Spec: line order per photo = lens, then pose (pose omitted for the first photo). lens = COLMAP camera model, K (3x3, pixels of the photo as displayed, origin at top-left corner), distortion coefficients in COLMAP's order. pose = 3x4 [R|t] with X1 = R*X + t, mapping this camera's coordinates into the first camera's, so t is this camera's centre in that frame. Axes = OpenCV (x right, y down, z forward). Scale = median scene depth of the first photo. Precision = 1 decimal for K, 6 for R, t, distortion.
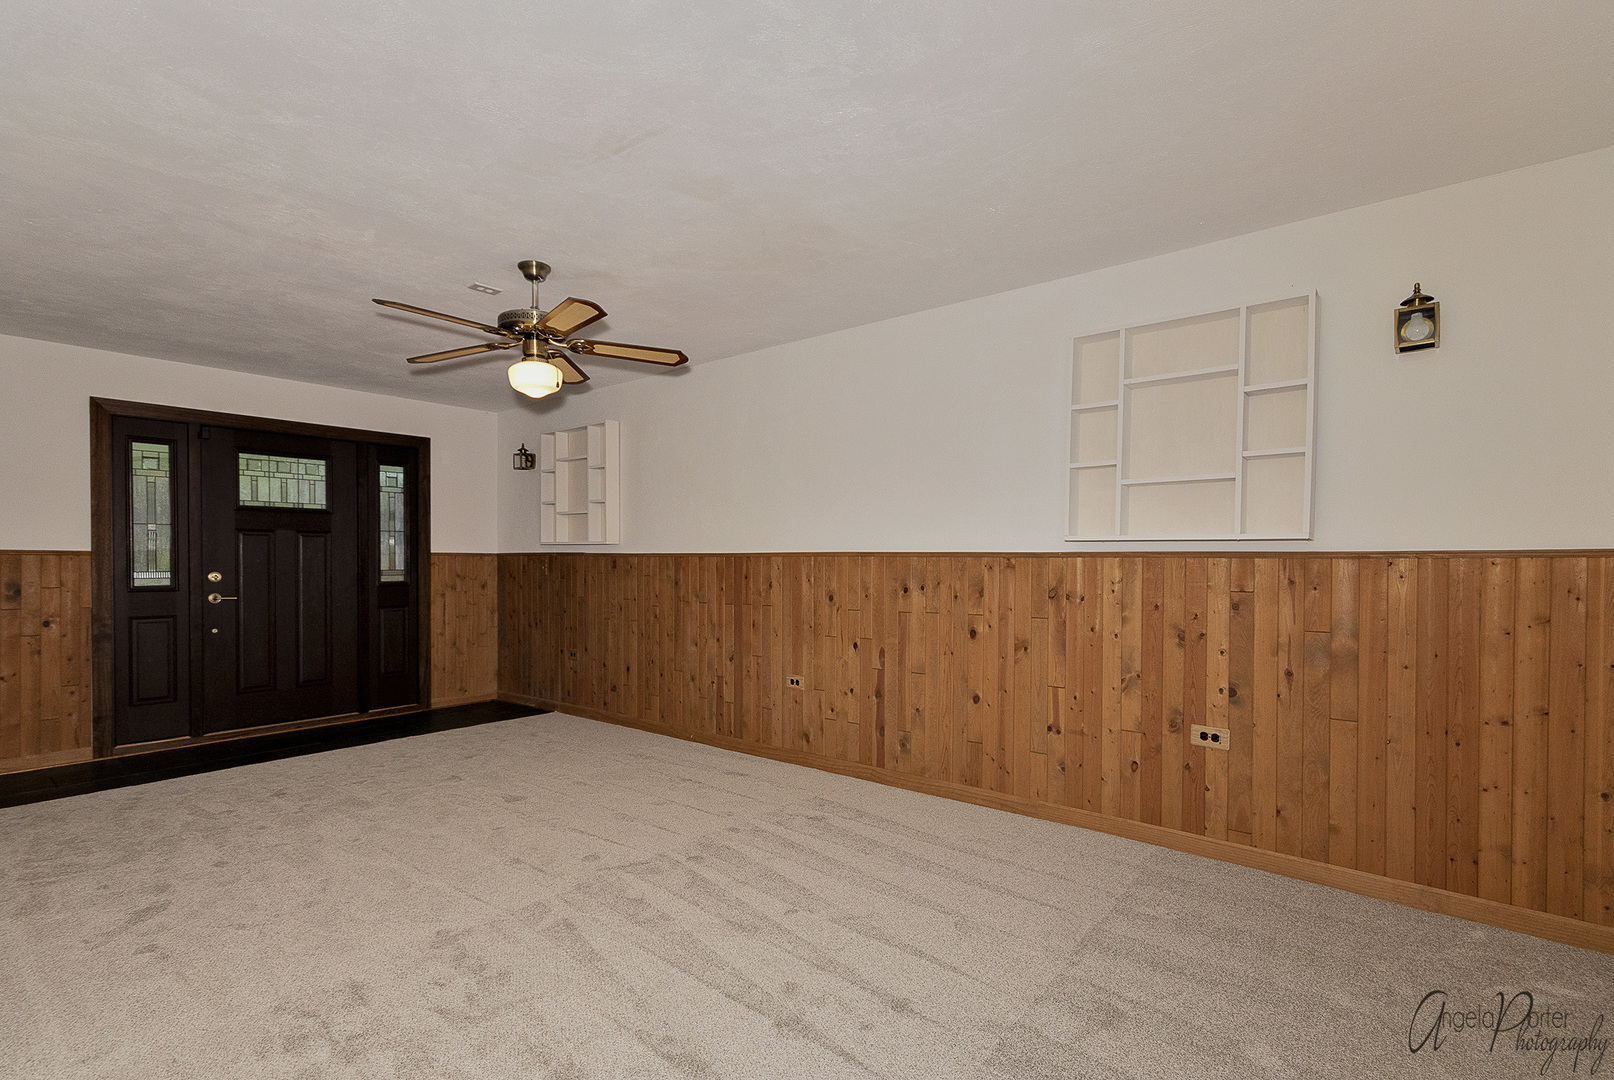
lens RADIAL K [[767.7, 0, 803.5], [0, 767.7, 574.0], [0, 0, 1]] dist [-0.001760, -0.000106]
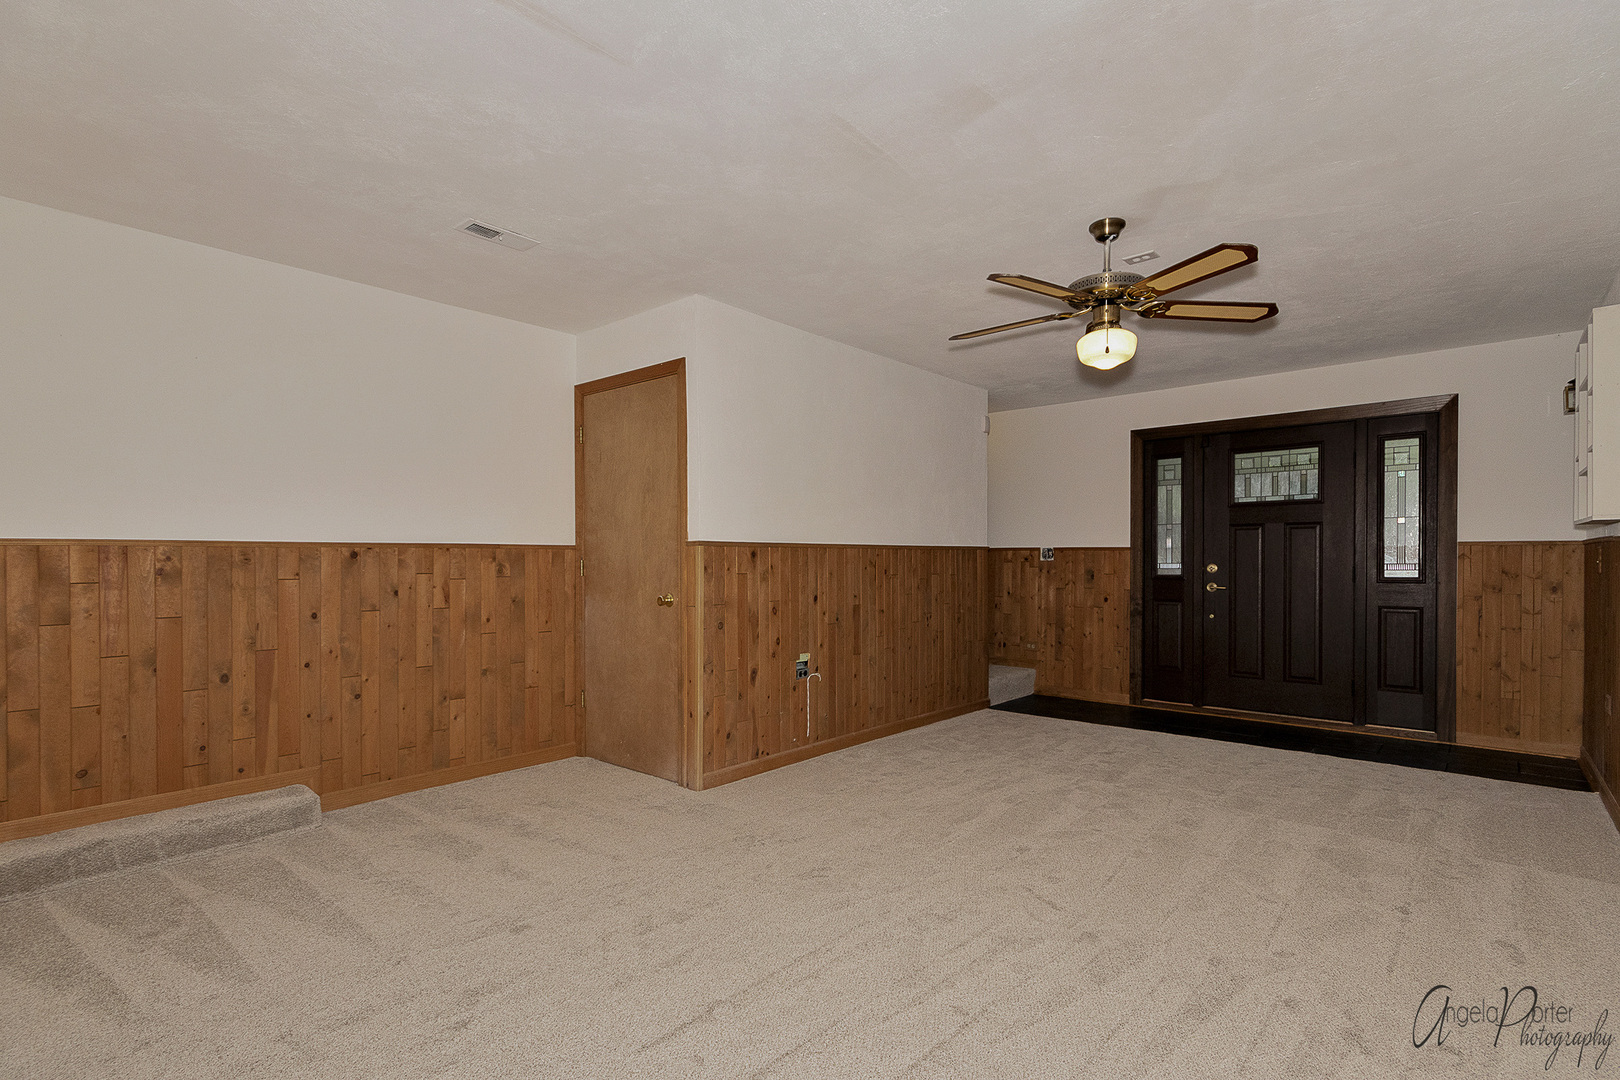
lens RADIAL K [[768.0, 0, 815.9], [0, 768.0, 565.0], [0, 0, 1]] dist [0.002383, 0.001148]
pose [[-0.034921, 0.005907, -0.999373, 0.380822], [-0.017448, 0.999827, 0.006519, 0.001945], [0.999238, 0.017665, -0.034812, 0.460651]]
